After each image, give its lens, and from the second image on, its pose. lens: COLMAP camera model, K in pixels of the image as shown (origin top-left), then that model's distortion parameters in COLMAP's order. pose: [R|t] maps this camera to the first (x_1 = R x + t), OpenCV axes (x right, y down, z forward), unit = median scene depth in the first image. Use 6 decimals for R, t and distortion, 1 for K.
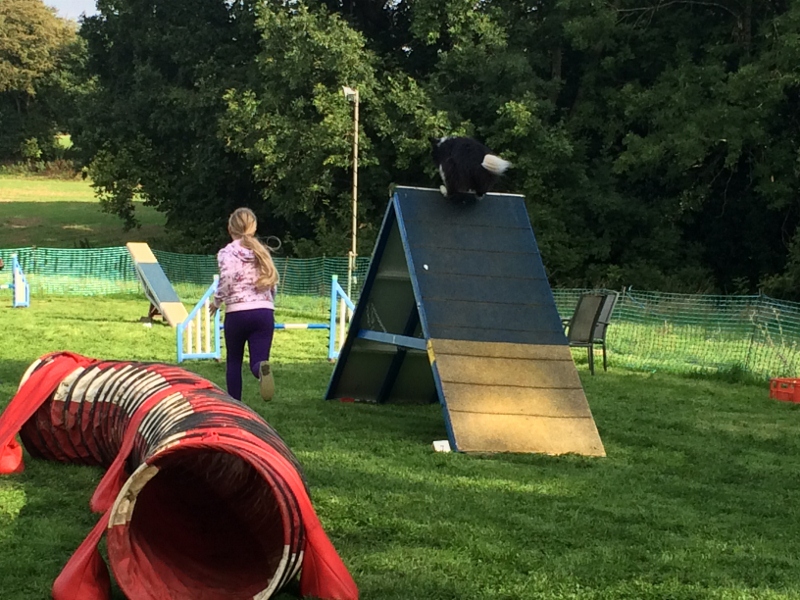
lens RADIAL K [[1973.1, 0, 400.3], [0, 1973.1, 299.7], [0, 0, 1]] dist [-0.012021, 0.000000]
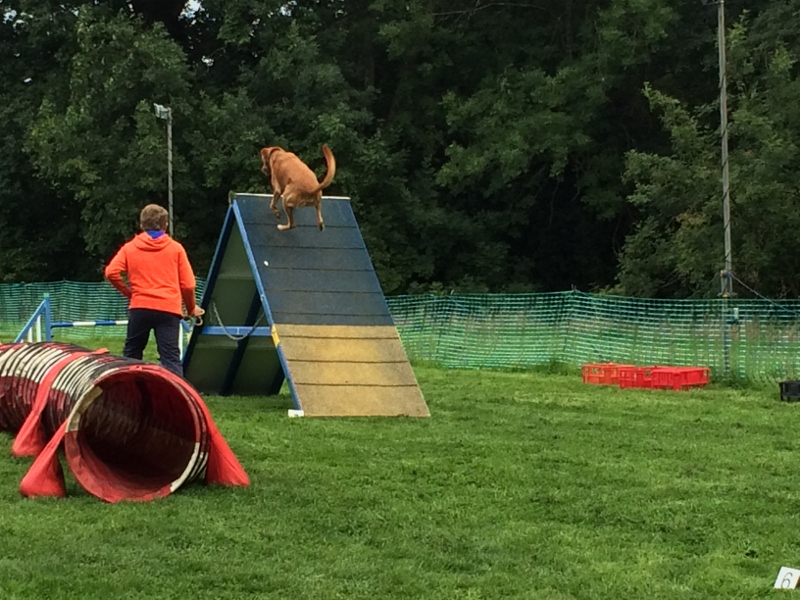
lens RADIAL K [[2243.2, 0, 400.2], [0, 2243.2, 300.3], [0, 0, 1]] dist [0.131367, 0.000000]
pose [[0.995400, -0.034078, 0.089541, -0.007089], [0.035640, 0.999238, -0.015903, 0.007437], [-0.088931, 0.019021, 0.995856, -0.075098]]
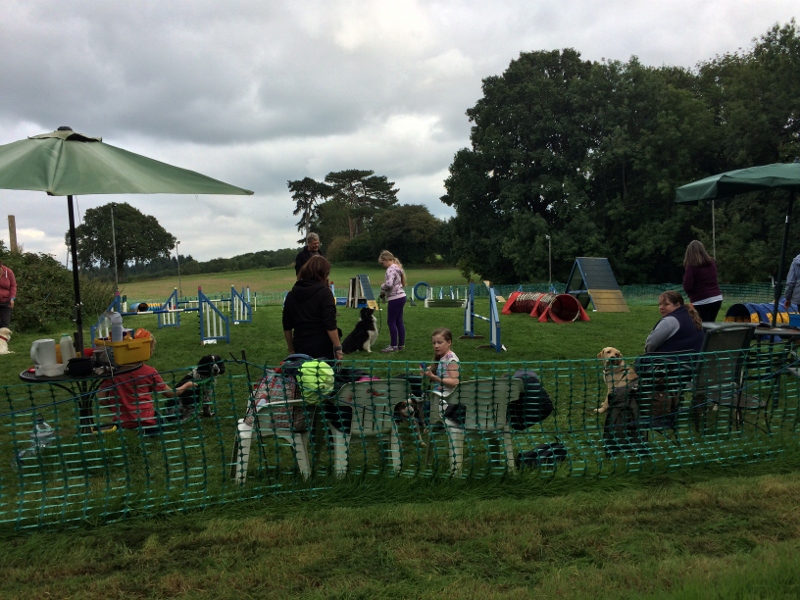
lens RADIAL K [[669.9, 0, 398.2], [0, 669.9, 303.2], [0, 0, 1]] dist [0.032850, -0.003751]
pose [[0.976327, -0.031430, -0.214004, -0.021983], [0.029319, 0.999485, -0.013032, 0.015414], [0.214303, 0.006449, 0.976746, -0.164366]]
